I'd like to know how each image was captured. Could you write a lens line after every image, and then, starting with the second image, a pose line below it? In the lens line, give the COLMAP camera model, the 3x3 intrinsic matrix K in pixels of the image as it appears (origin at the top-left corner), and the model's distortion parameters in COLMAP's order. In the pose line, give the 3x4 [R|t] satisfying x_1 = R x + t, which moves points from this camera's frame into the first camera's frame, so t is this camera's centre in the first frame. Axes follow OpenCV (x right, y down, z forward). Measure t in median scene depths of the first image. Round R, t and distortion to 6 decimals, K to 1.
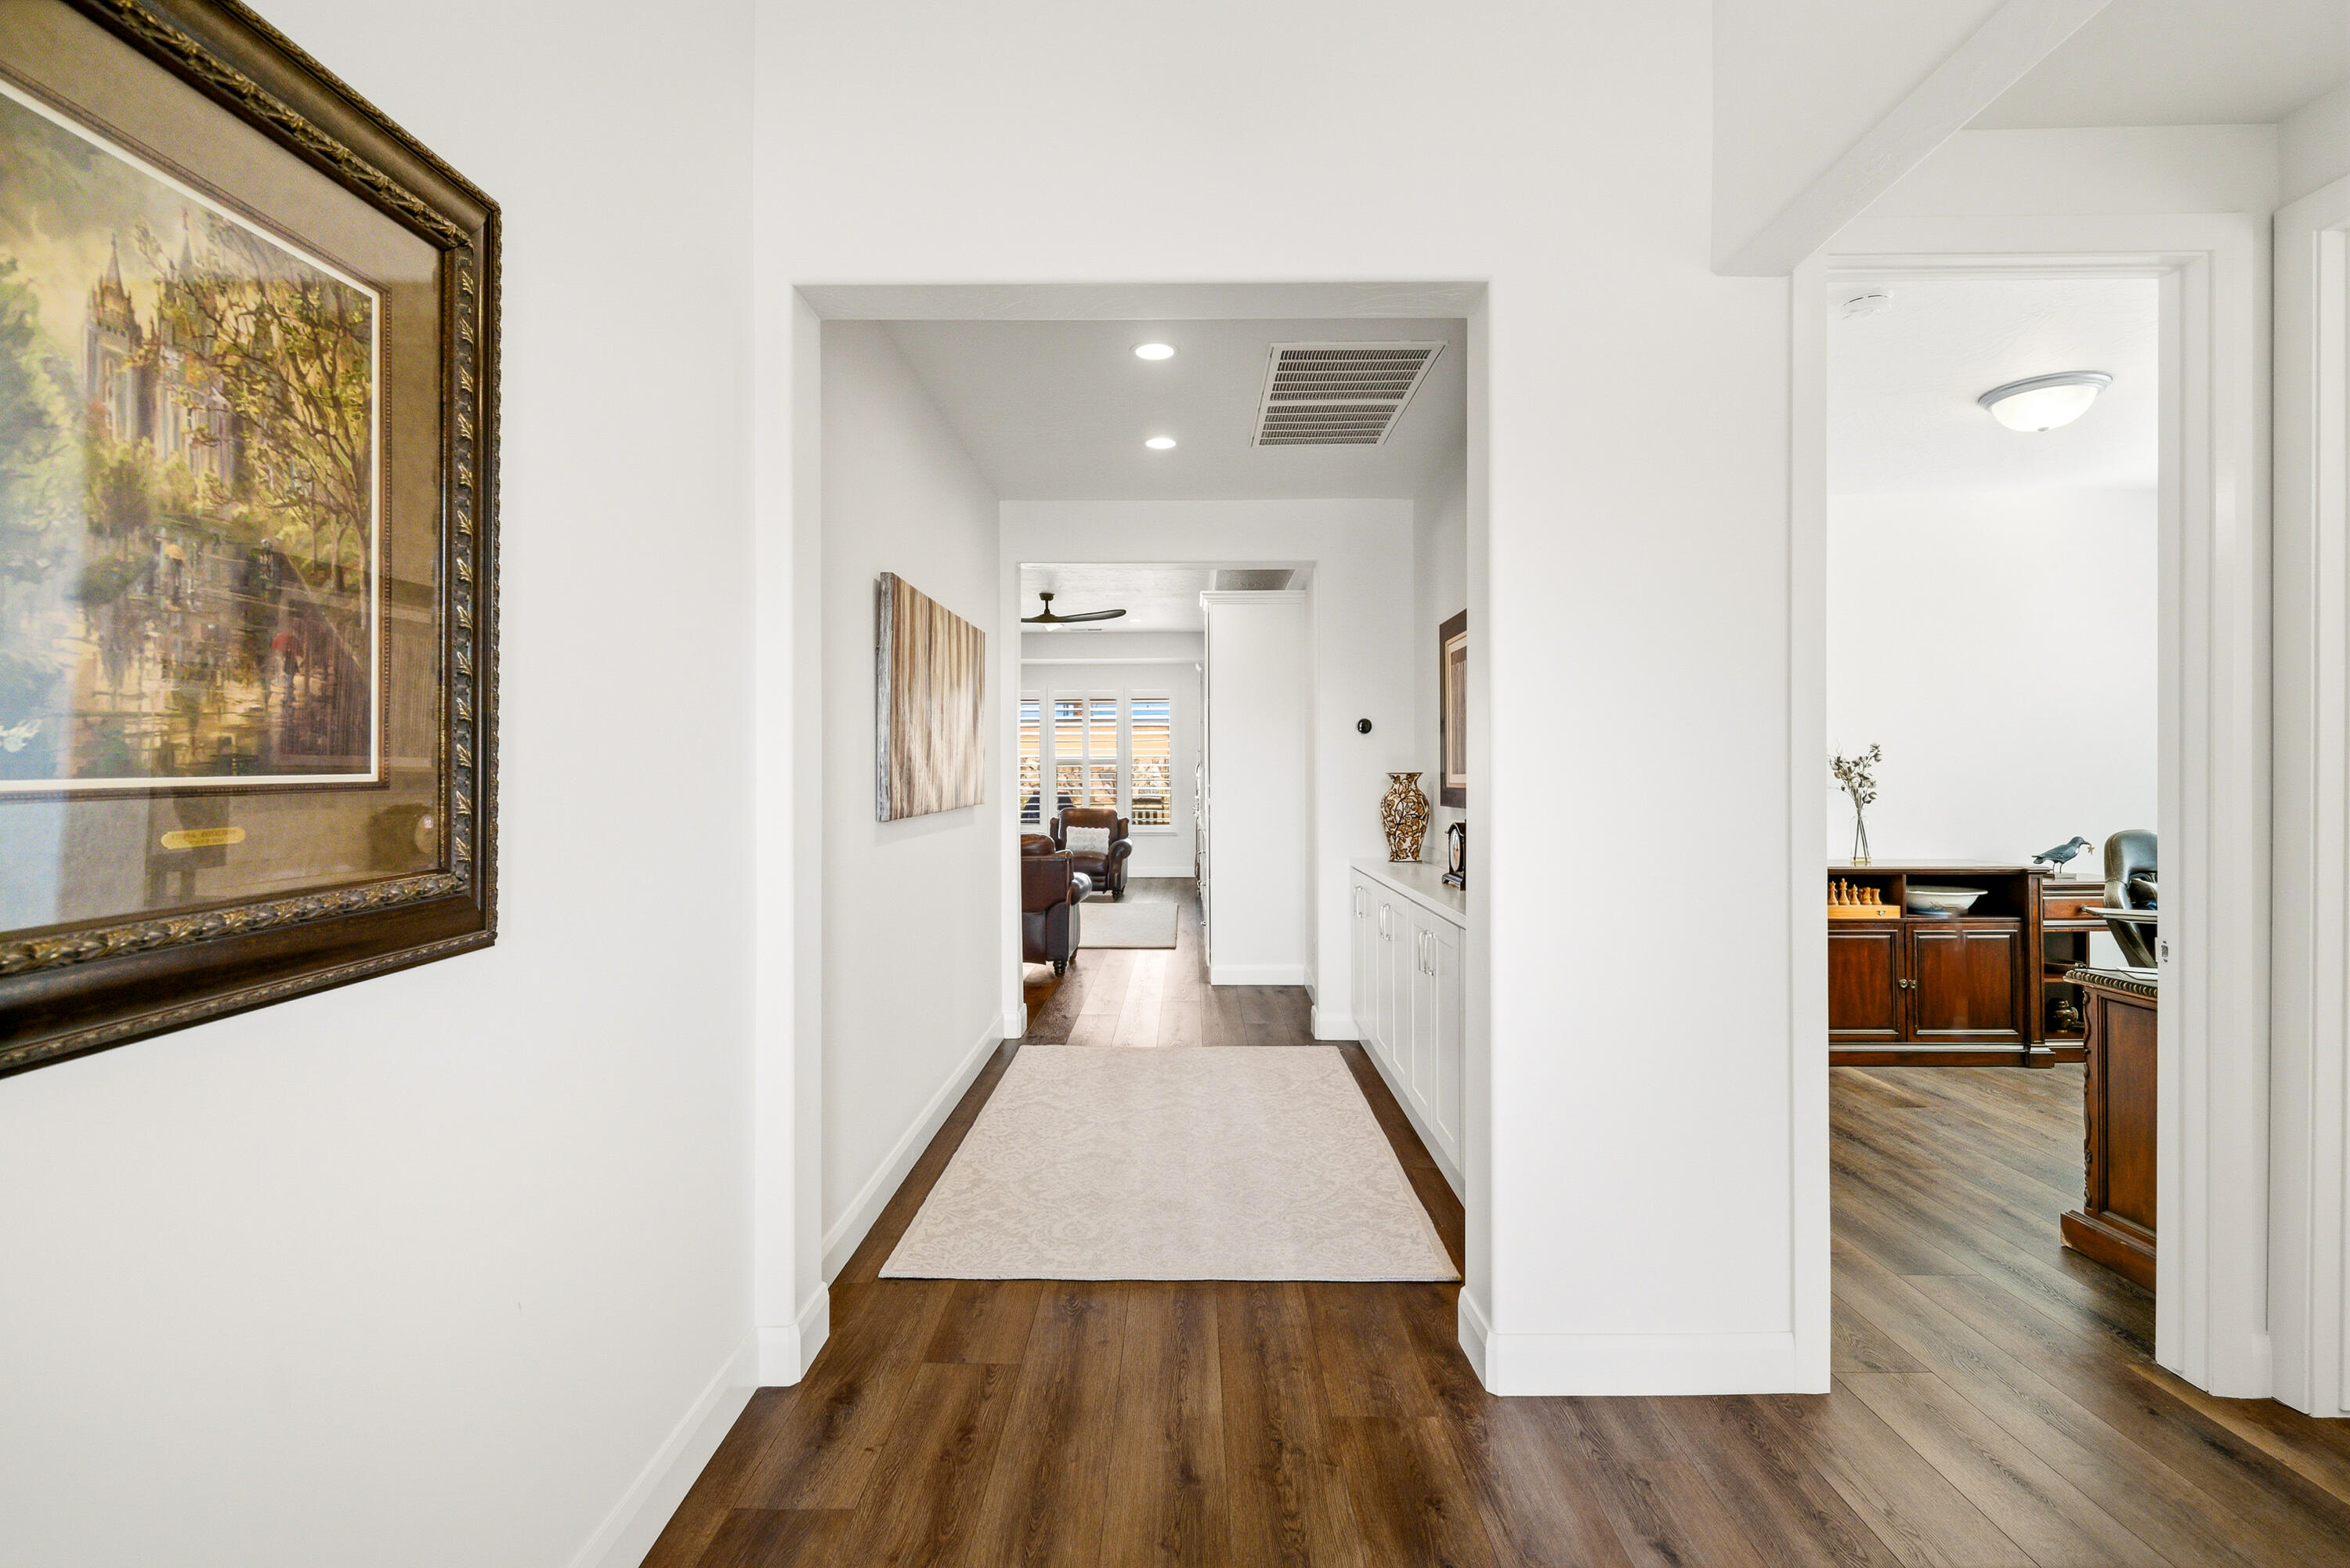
lens RADIAL K [[1100.4, 0, 1176.8], [0, 1100.4, 771.3], [0, 0, 1]] dist [0.001288, 0.000239]
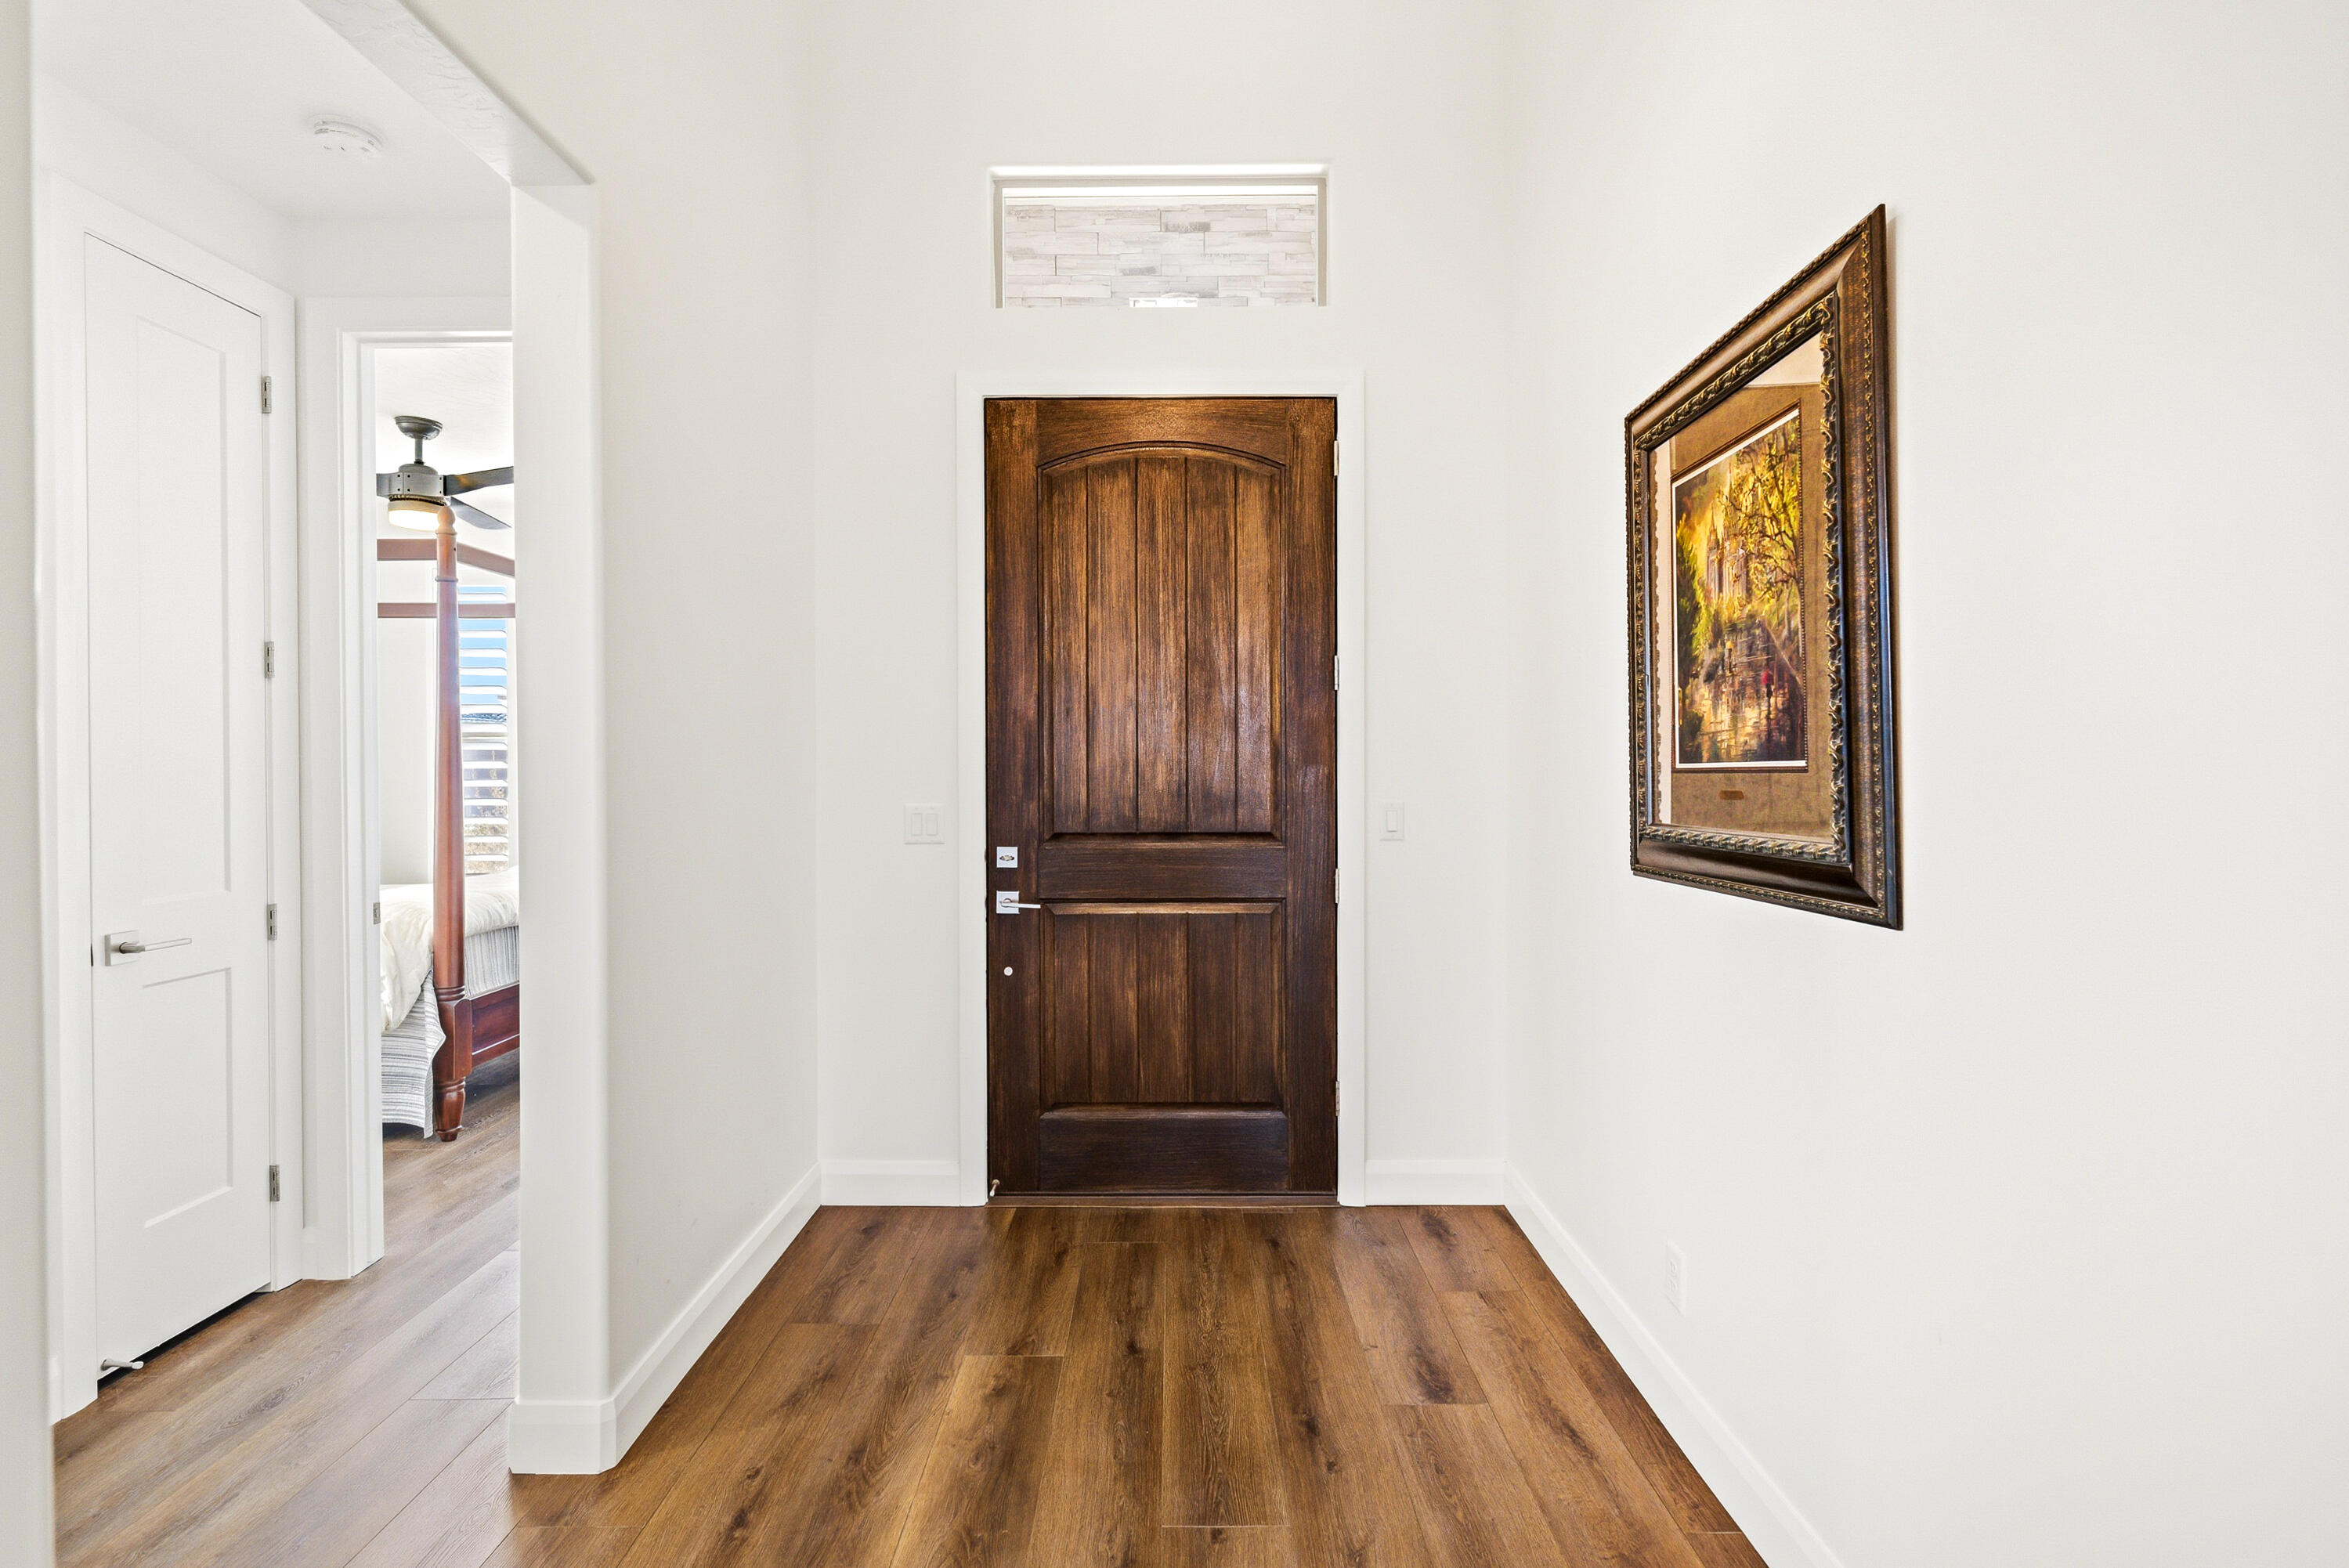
lens RADIAL K [[1100.0, 0, 1176.3], [0, 1100.0, 771.3], [0, 0, 1]] dist [0.001288, 0.000239]
pose [[-0.999800, 0.002501, -0.019832, 0.078336], [0.002420, 0.999989, 0.004090, 0.008659], [0.019842, 0.004041, -0.999795, 2.515254]]
